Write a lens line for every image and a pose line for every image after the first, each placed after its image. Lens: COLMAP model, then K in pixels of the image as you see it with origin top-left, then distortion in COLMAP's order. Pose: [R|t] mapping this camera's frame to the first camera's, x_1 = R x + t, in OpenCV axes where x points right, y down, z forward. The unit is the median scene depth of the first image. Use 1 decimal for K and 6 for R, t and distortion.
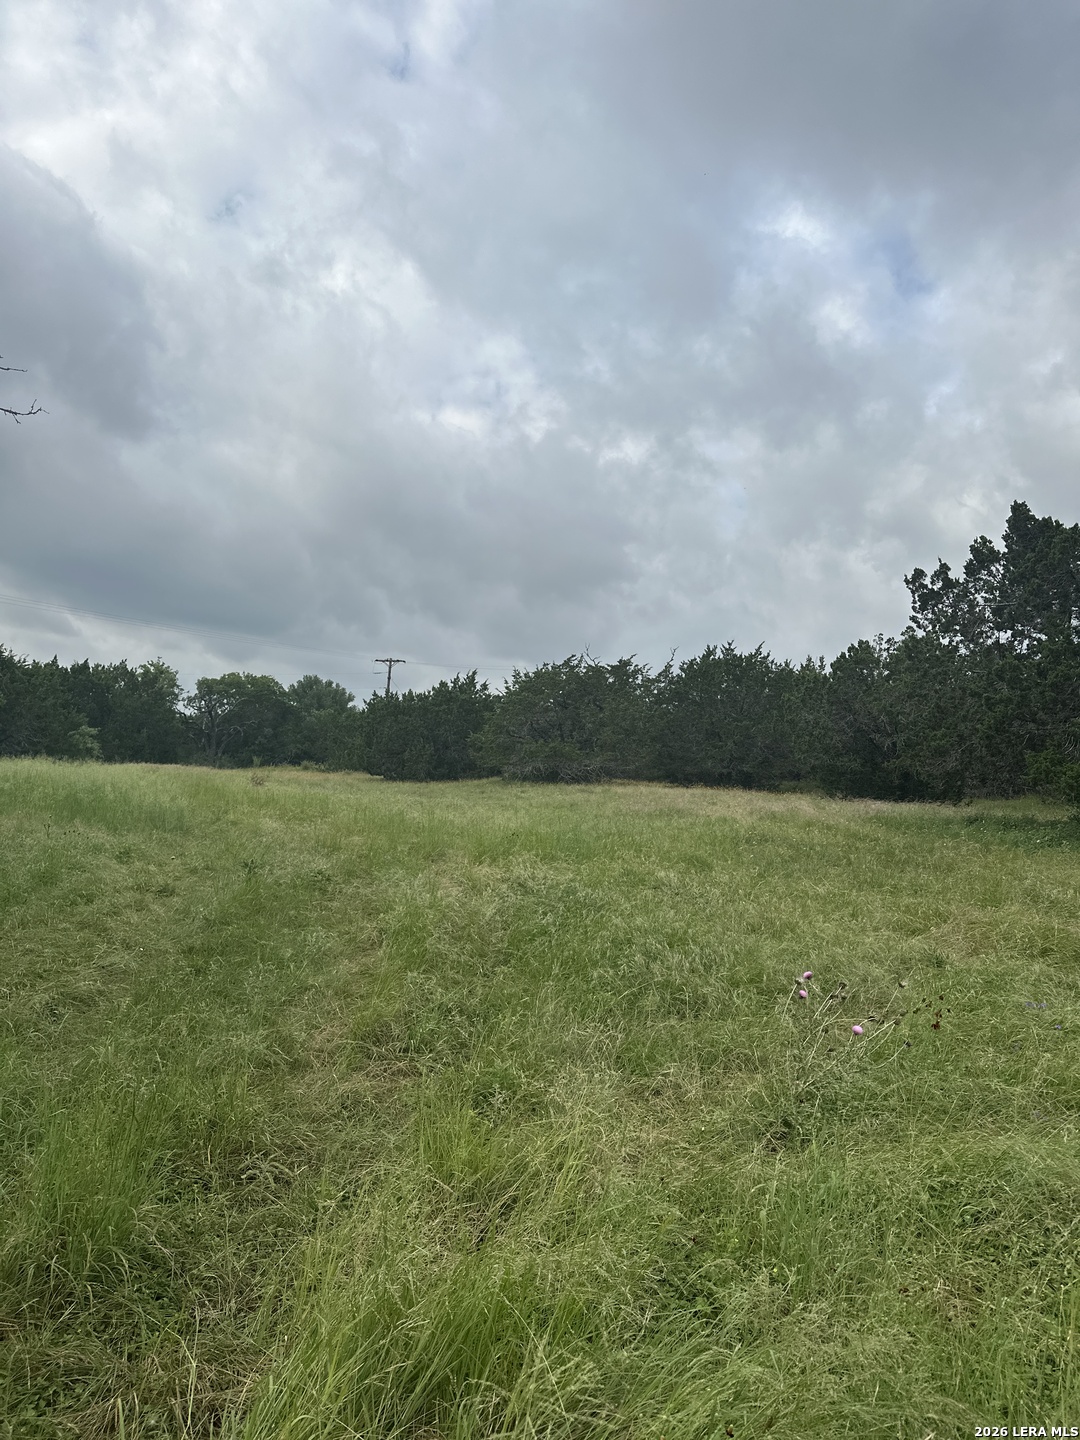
lens RADIAL K [[1017.6, 0, 536.5], [0, 1017.6, 713.5], [0, 0, 1]] dist [-0.005795, -0.001605]
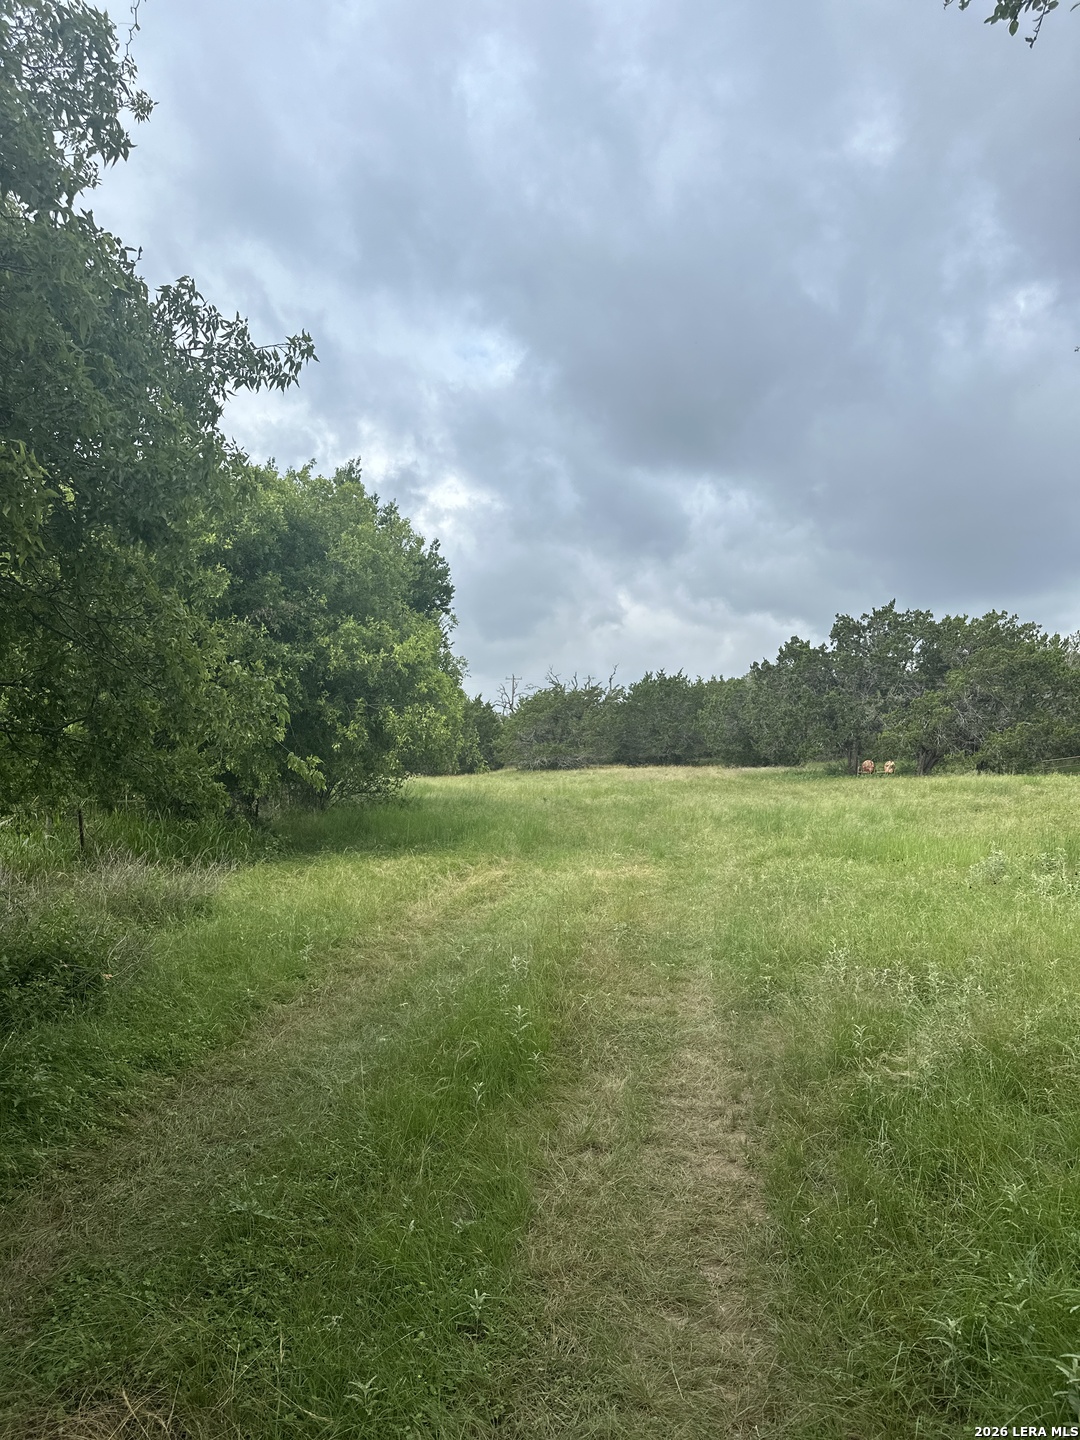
lens RADIAL K [[1017.6, 0, 542.5], [0, 1017.6, 723.9], [0, 0, 1]] dist [-0.005795, -0.001605]
pose [[0.994319, -0.063432, 0.085480, -0.124469], [0.061490, 0.997790, 0.025168, -0.039874], [-0.086887, -0.019769, 0.996022, -0.512796]]
